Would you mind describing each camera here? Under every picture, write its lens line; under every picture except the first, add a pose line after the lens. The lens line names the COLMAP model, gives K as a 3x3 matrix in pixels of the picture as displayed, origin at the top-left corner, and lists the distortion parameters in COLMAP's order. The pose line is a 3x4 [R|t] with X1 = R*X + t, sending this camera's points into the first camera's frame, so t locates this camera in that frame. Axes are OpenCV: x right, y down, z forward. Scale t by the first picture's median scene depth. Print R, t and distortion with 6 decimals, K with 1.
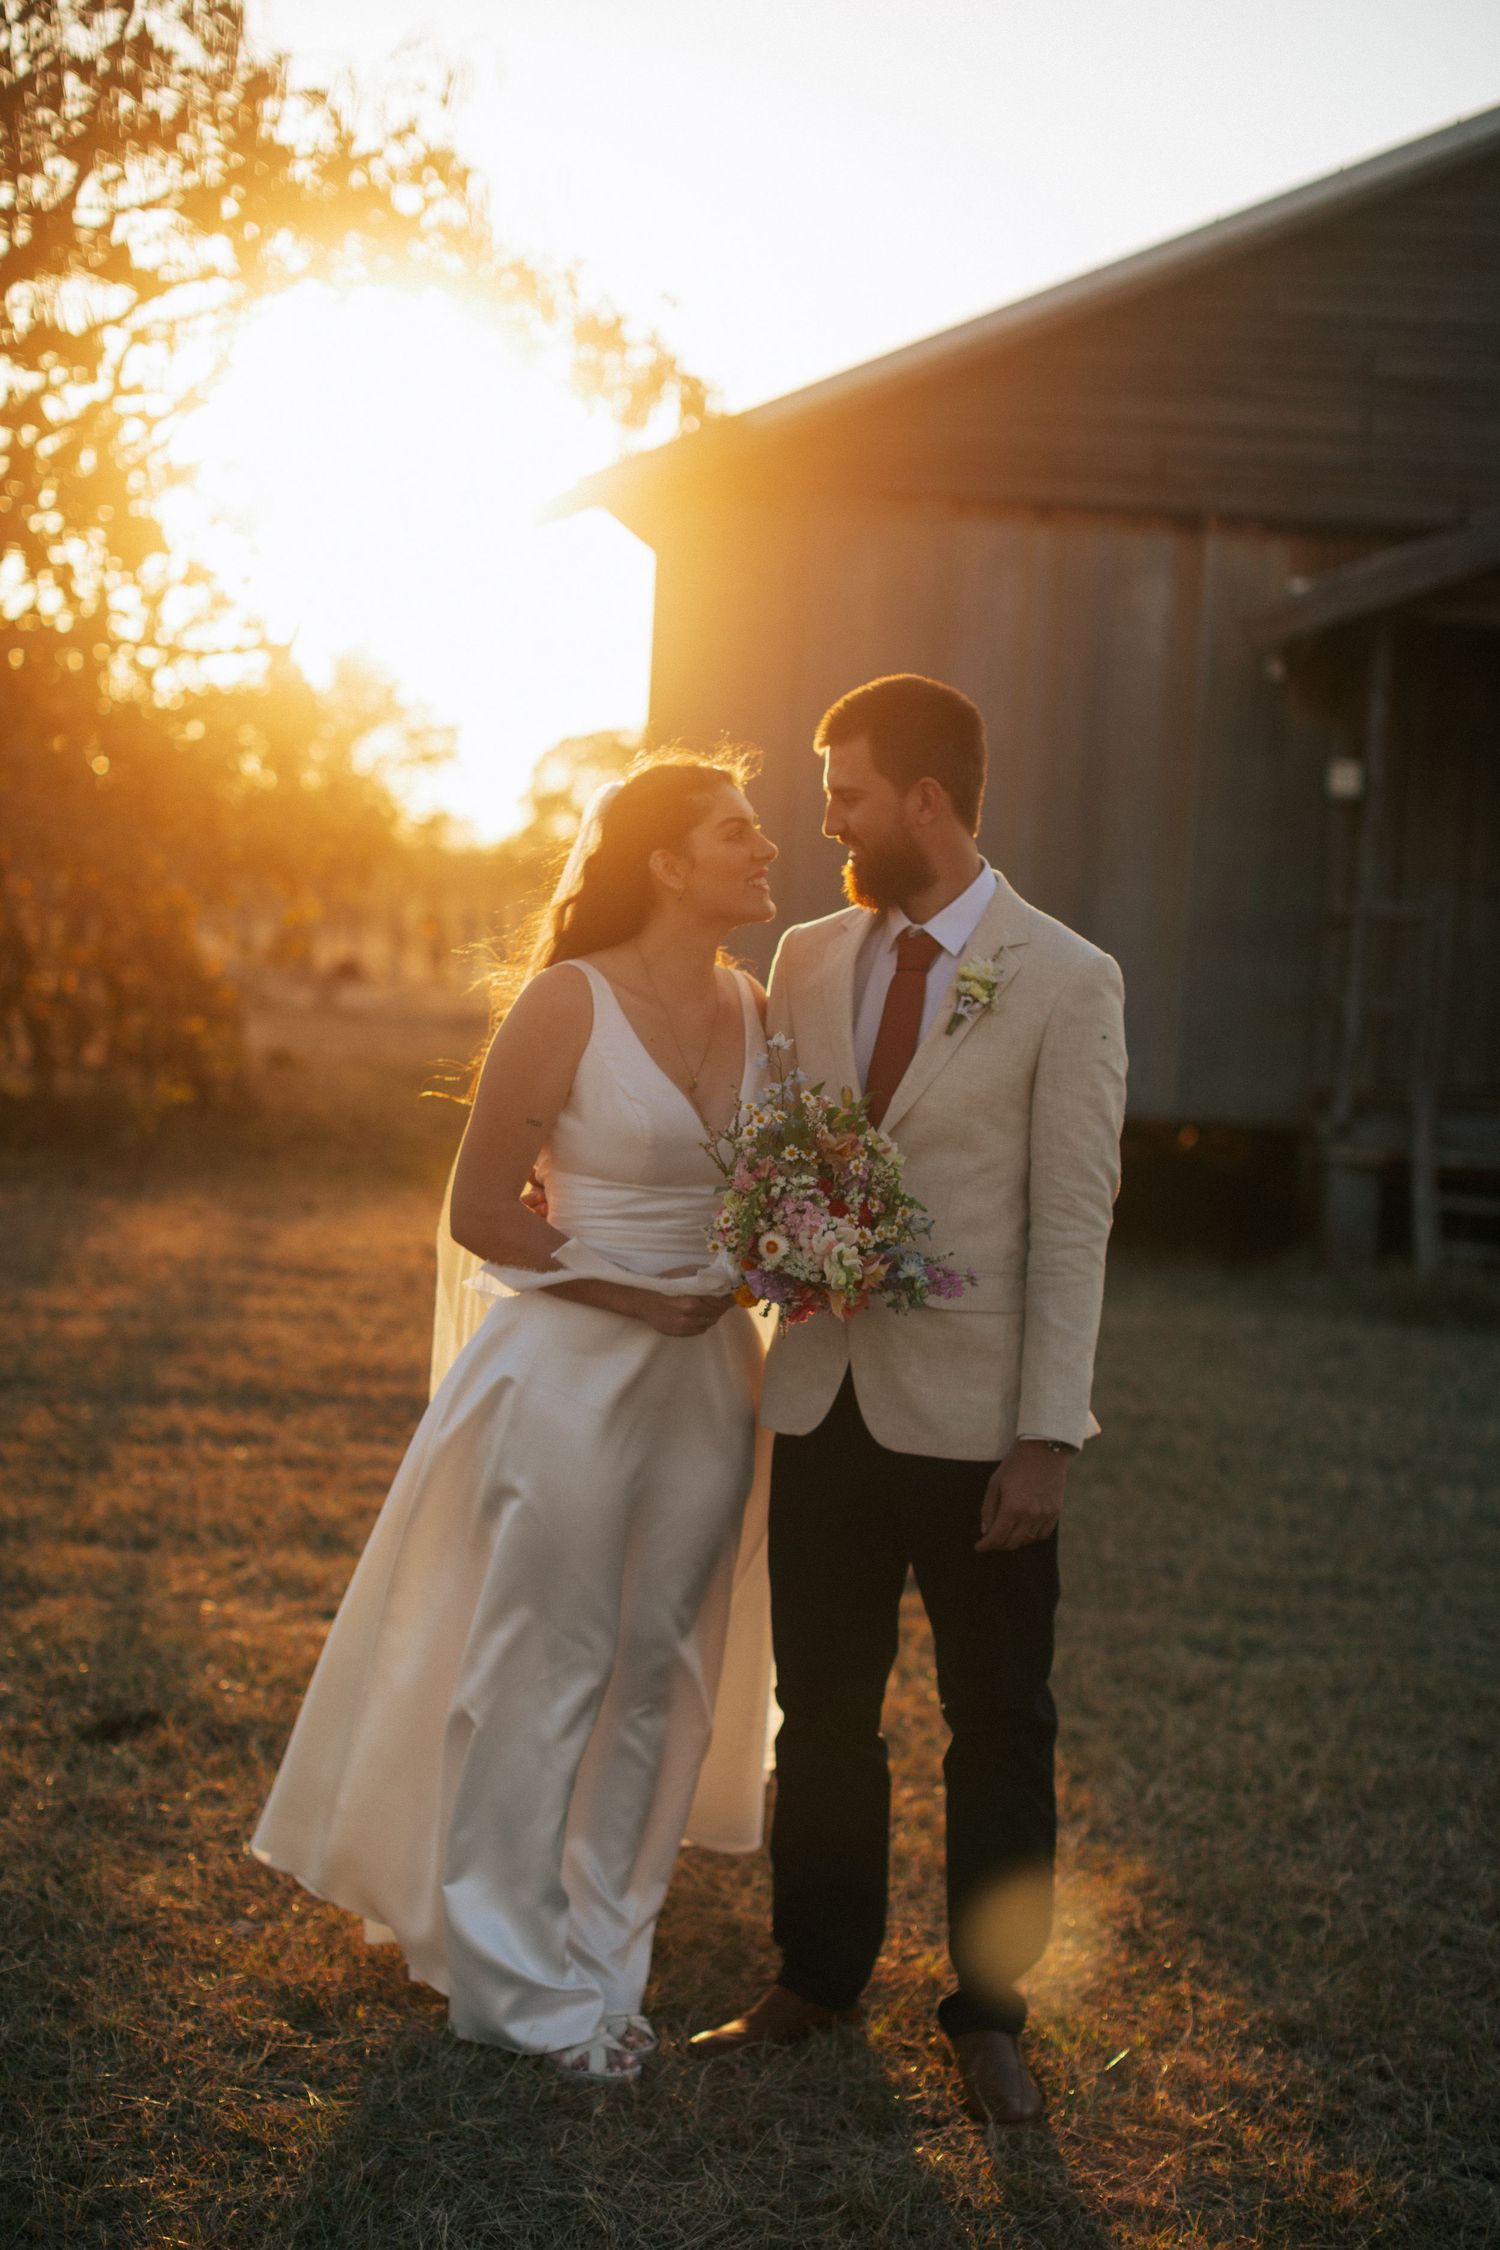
lens RADIAL K [[3371.0, 0, 739.2], [0, 3371.0, 1113.6], [0, 0, 1]] dist [-0.139358, 0.000000]
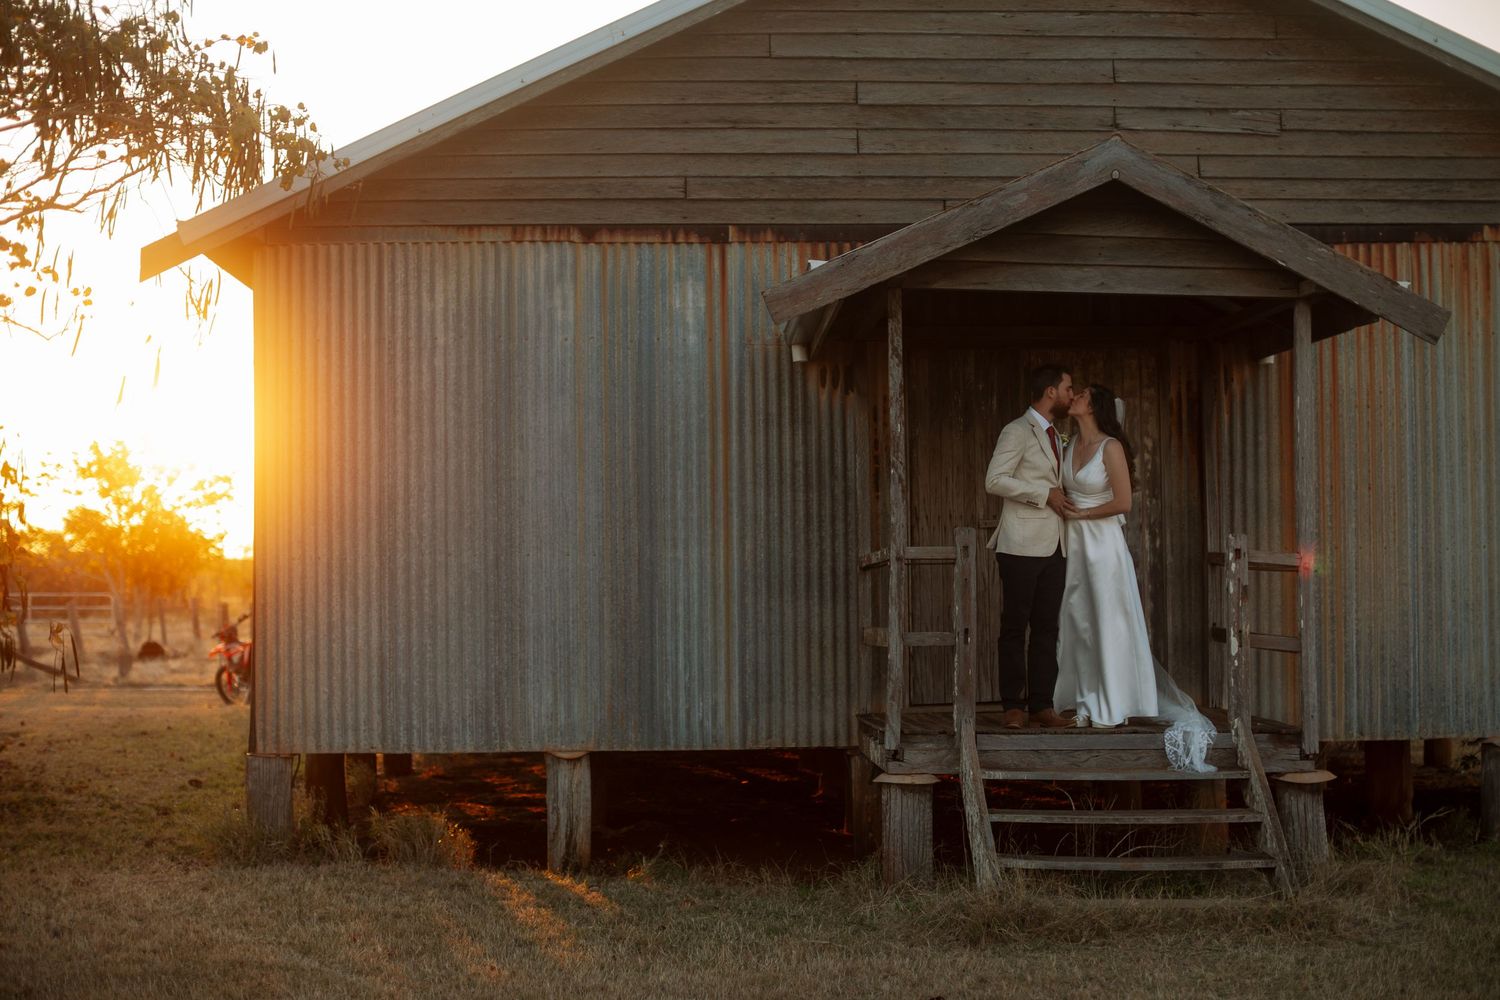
lens RADIAL K [[2121.0, 0, 772.1], [0, 2121.0, 517.9], [0, 0, 1]] dist [-0.133686, 0.000000]
pose [[0.986799, -0.069981, 0.146046, 0.052734], [0.082464, 0.993277, -0.081245, -0.022784], [-0.139379, 0.092216, 0.985936, 0.371466]]
